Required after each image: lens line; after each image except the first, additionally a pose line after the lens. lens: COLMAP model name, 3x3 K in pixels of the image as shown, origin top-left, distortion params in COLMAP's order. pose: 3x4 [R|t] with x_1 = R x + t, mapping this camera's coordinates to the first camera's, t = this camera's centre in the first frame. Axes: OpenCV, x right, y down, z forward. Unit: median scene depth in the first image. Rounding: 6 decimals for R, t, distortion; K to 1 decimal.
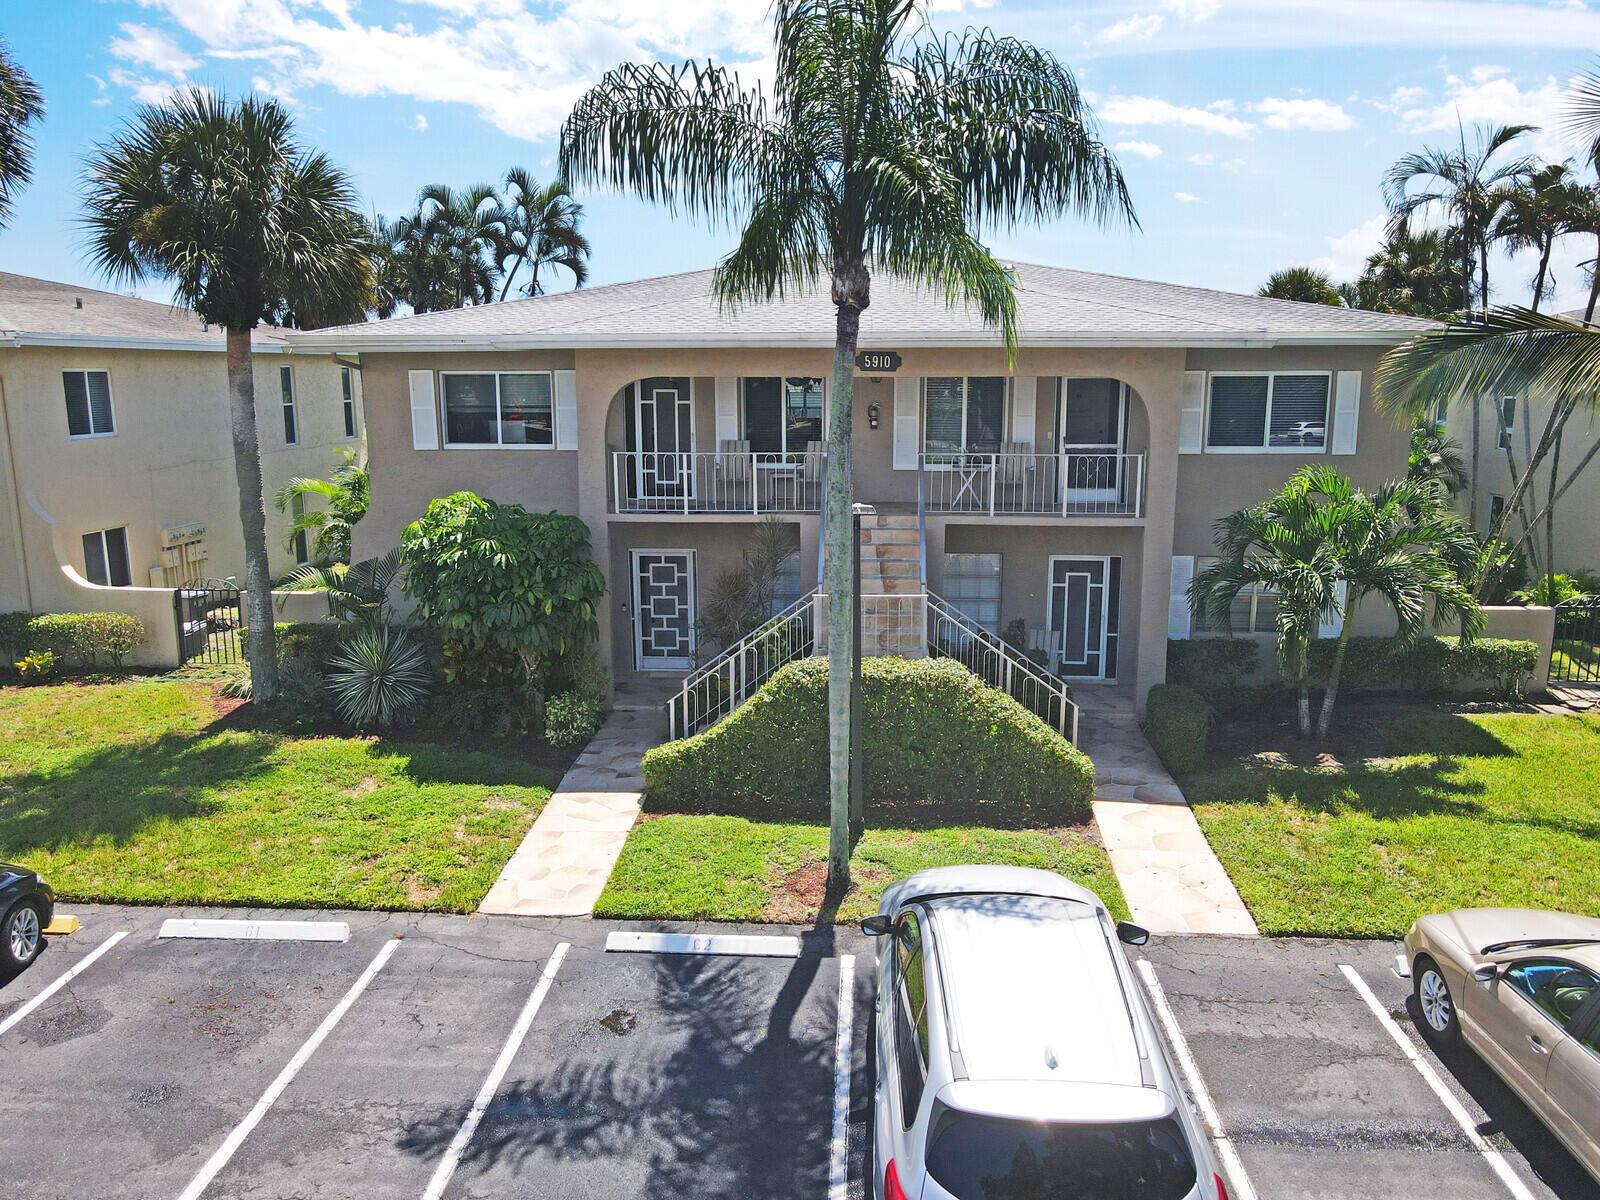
lens RADIAL K [[1176.7, 0, 804.9], [0, 1176.7, 598.4], [0, 0, 1]] dist [-0.009080, 0.045955]
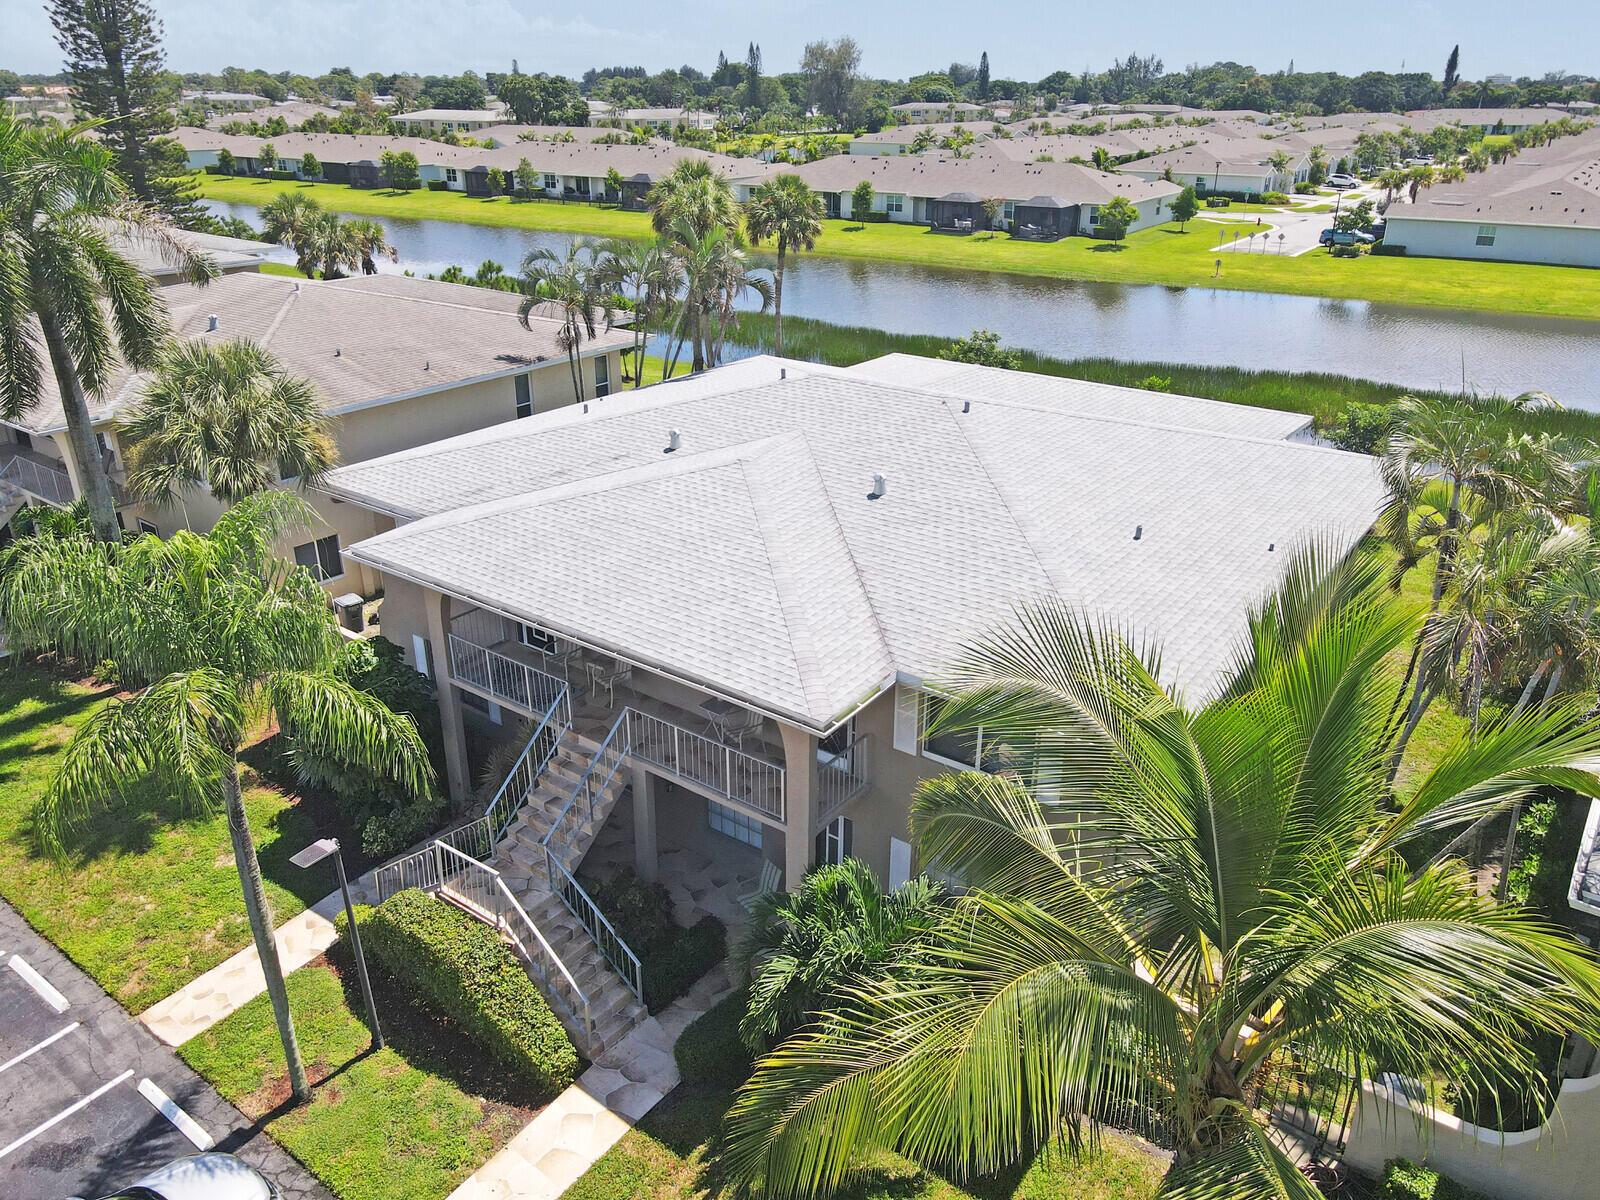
lens RADIAL K [[1179.2, 0, 807.4], [0, 1179.2, 614.2], [0, 0, 1]] dist [-0.006680, 0.001758]
pose [[0.839455, 0.225863, -0.494269, 0.906418], [-0.104614, 0.959689, 0.260869, -0.603412], [0.533265, -0.167281, 0.829244, 0.230104]]
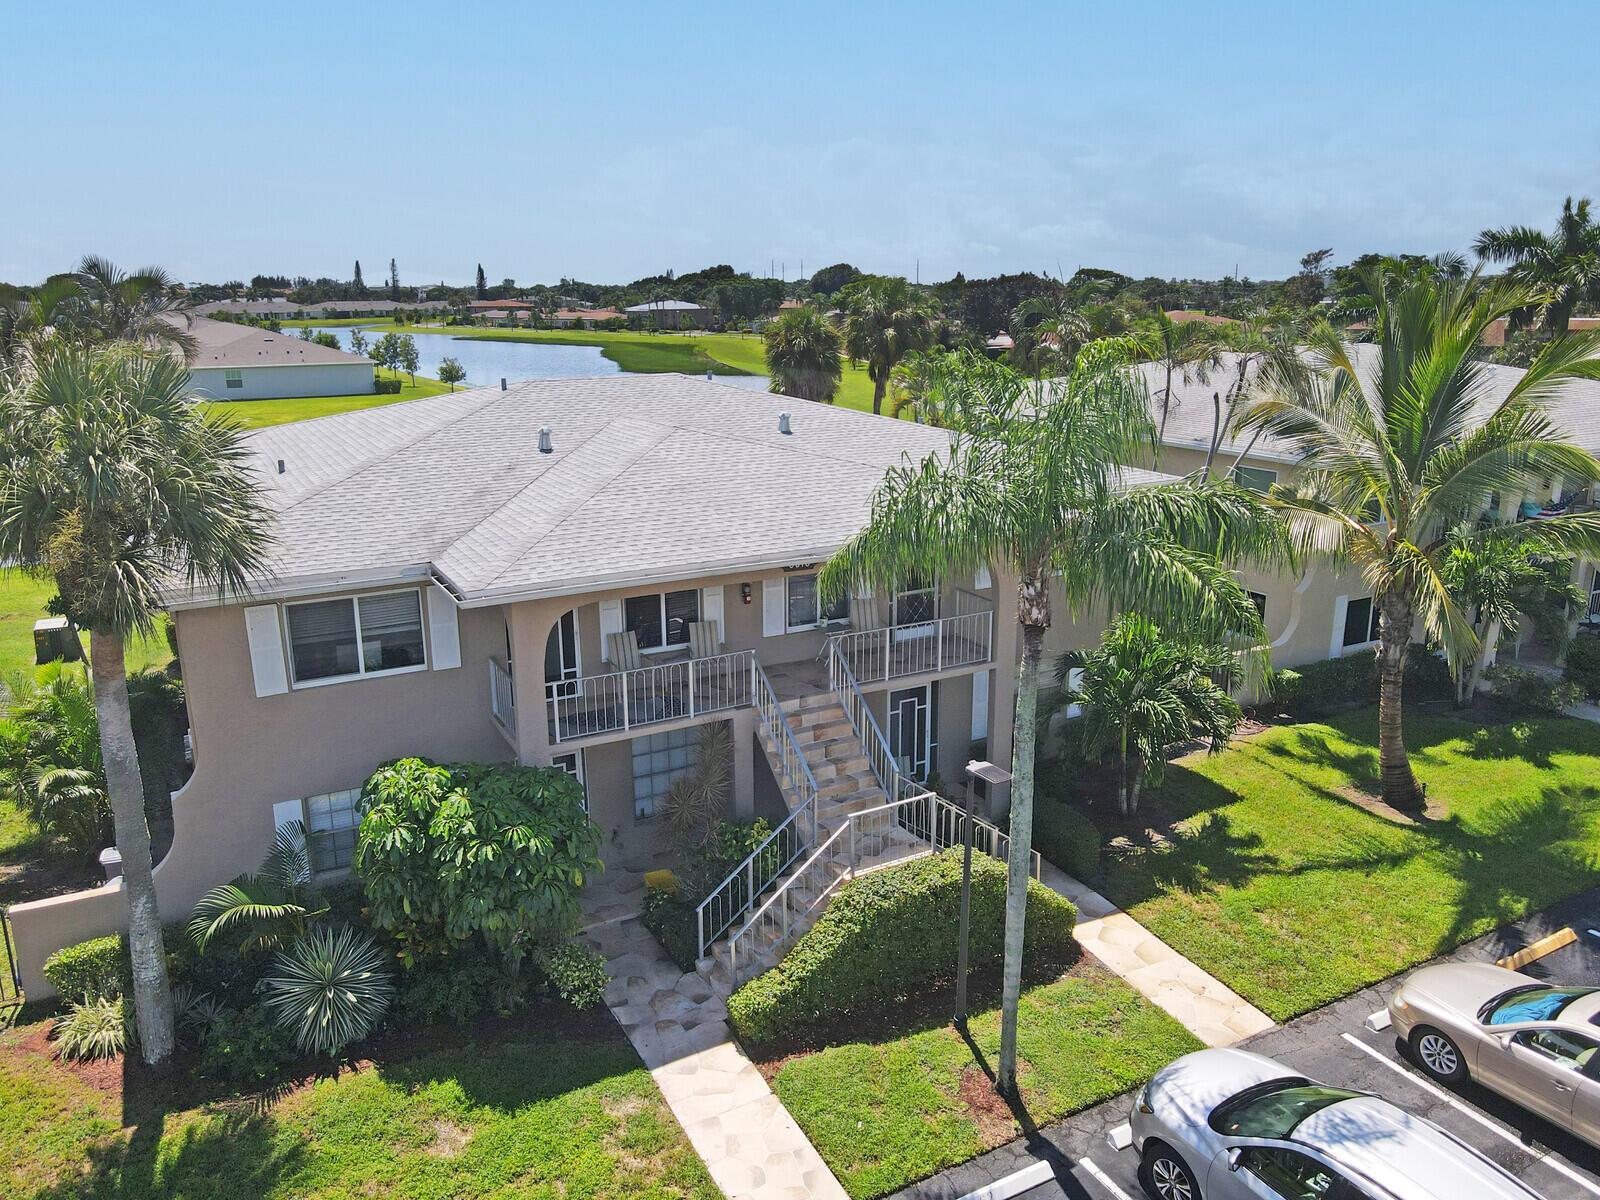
lens RADIAL K [[1176.7, 0, 804.9], [0, 1176.7, 598.4], [0, 0, 1]] dist [-0.009080, 0.045955]
pose [[0.841776, -0.138639, 0.521720, -0.575911], [0.104855, 0.990044, 0.093909, -0.312241], [-0.529545, -0.024346, 0.847932, 0.108084]]
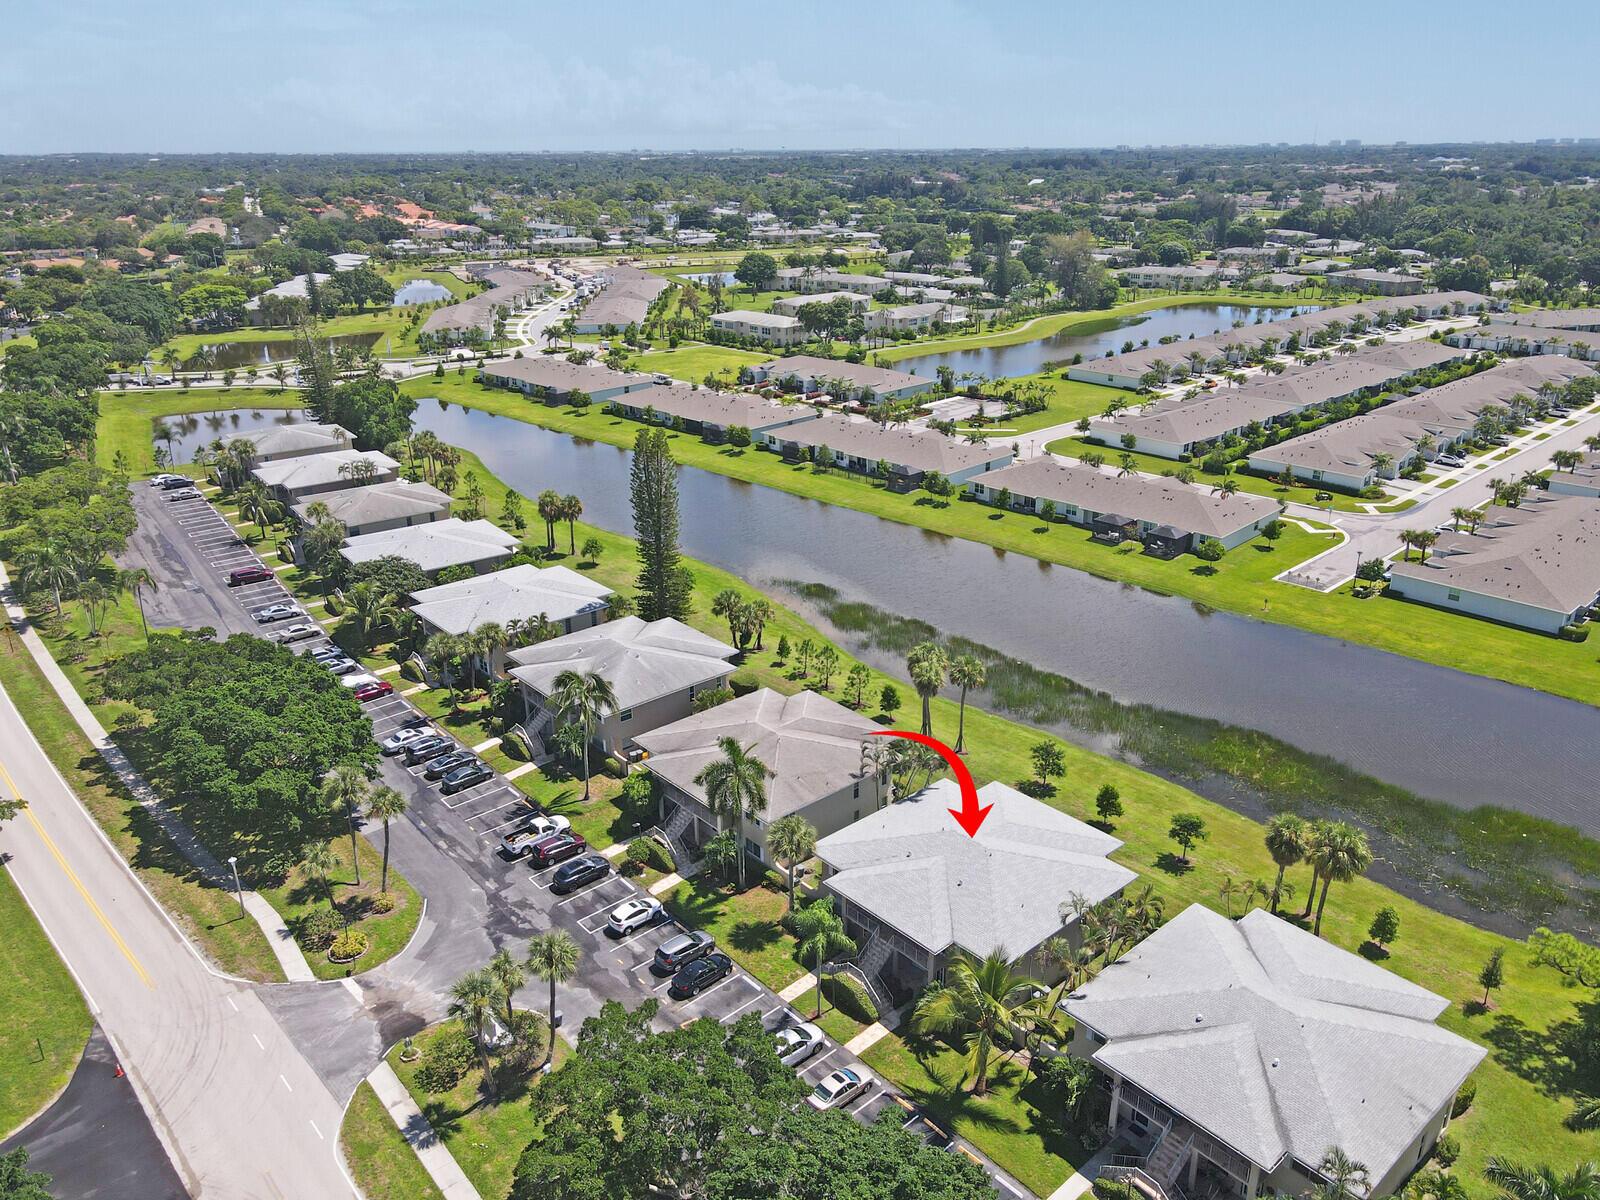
lens RADIAL K [[1176.7, 0, 804.9], [0, 1176.7, 598.4], [0, 0, 1]] dist [-0.009080, 0.045955]
pose [[0.708938, 0.247738, -0.660328, 3.040265], [-0.126486, 0.965757, 0.226529, -2.832178], [0.693836, -0.077072, 0.715997, -2.882665]]
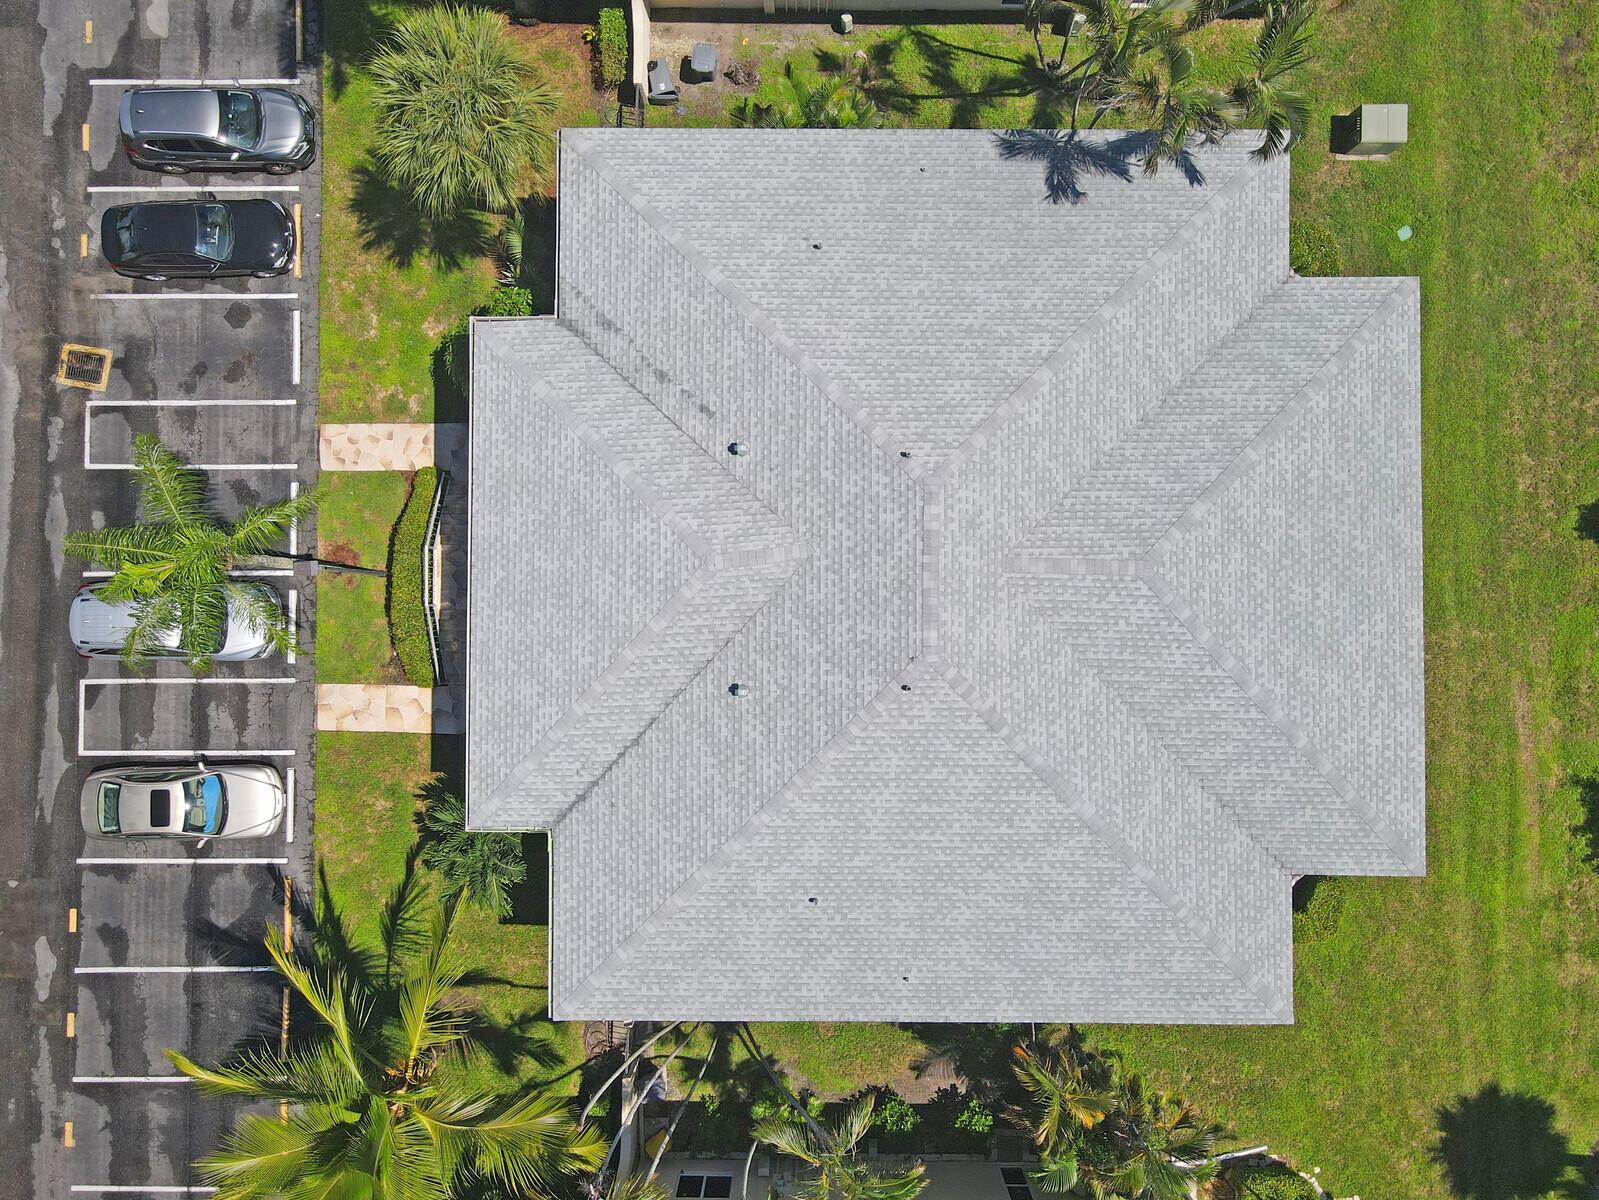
lens RADIAL K [[1178.5, 0, 806.9], [0, 1178.5, 614.2], [0, 0, 1]] dist [-0.006680, 0.001758]
pose [[0.057329, 0.998318, 0.008691, 0.133677], [-0.176390, 0.001560, 0.984319, -1.974042], [0.982649, -0.057963, 0.176183, 1.283314]]
